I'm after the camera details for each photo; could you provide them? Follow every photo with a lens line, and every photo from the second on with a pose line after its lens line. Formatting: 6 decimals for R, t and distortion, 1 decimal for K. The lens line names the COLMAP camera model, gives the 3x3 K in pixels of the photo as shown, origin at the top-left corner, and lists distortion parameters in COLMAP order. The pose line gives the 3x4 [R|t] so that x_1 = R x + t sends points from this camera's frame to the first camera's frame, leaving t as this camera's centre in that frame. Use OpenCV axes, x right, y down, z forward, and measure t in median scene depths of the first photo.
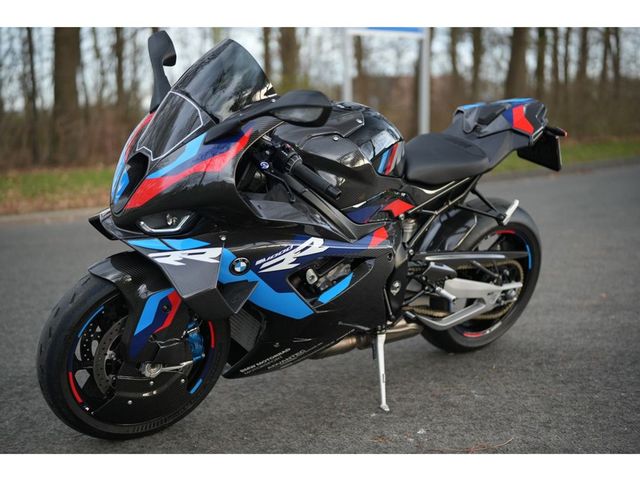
lens RADIAL K [[903.6, 0, 320.0], [0, 903.6, 240.0], [0, 0, 1]] dist [-0.049941, 0.711119]
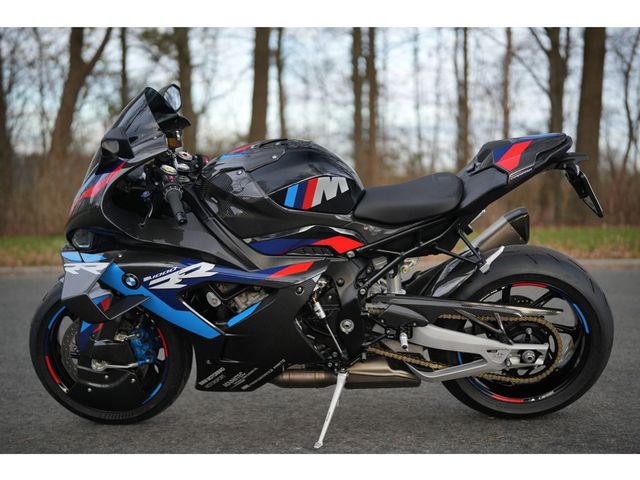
lens RADIAL K [[903.6, 0, 320.0], [0, 903.6, 240.0], [0, 0, 1]] dist [-0.049941, 0.711119]
pose [[0.774506, 0.046755, -0.630836, 0.775192], [-0.089338, 0.995354, -0.035913, -0.003073], [0.626226, 0.084172, 0.775085, 0.240907]]
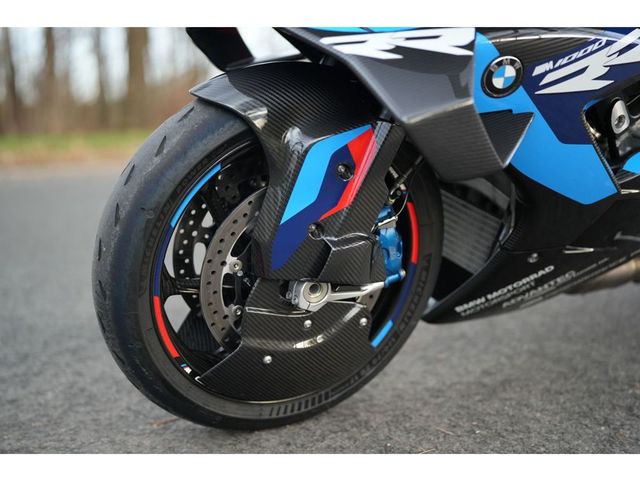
lens RADIAL K [[903.6, 0, 320.0], [0, 903.6, 240.0], [0, 0, 1]] dist [-0.049941, 0.711119]
pose [[0.997338, 0.000665, -0.072911, -0.142054], [0.000257, 0.999920, 0.012642, 0.104071], [0.072914, -0.012627, 0.997258, 0.483582]]
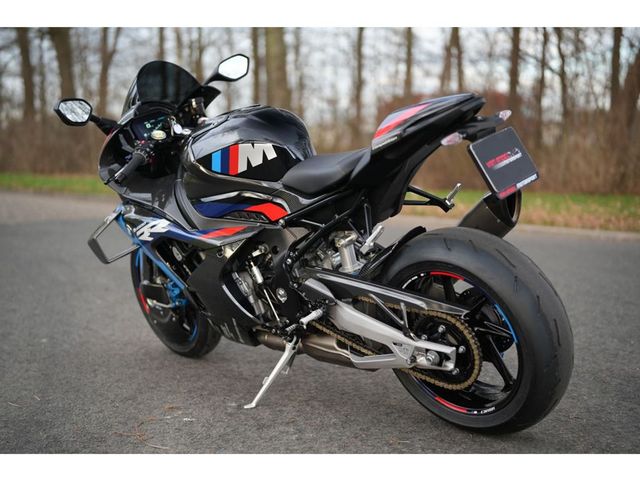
lens RADIAL K [[903.6, 0, 320.0], [0, 903.6, 240.0], [0, 0, 1]] dist [-0.049941, 0.711119]
pose [[0.150882, 0.122932, -0.980878, 1.187781], [-0.147720, 0.983901, 0.100588, -0.125233], [0.977453, 0.129718, 0.166613, 0.994750]]
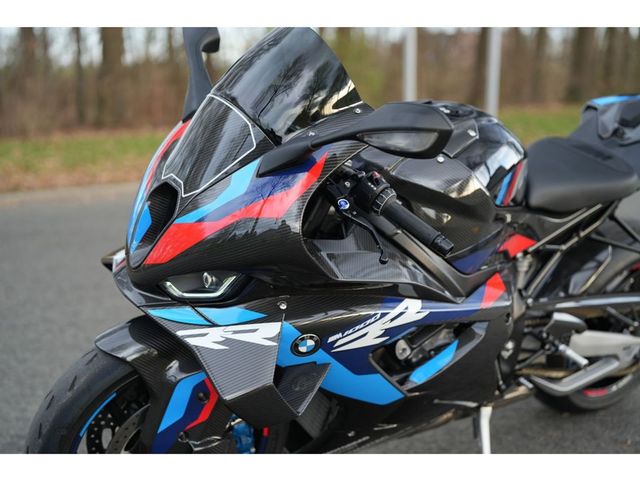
lens RADIAL K [[897.8, 0, 320.0], [0, 897.8, 240.0], [0, 0, 1]] dist [-0.028640, 0.797654]
pose [[0.998496, 0.016865, -0.052157, -0.039933], [-0.014292, 0.998681, 0.049319, -0.082948], [0.052920, -0.048500, 0.997420, 0.286245]]
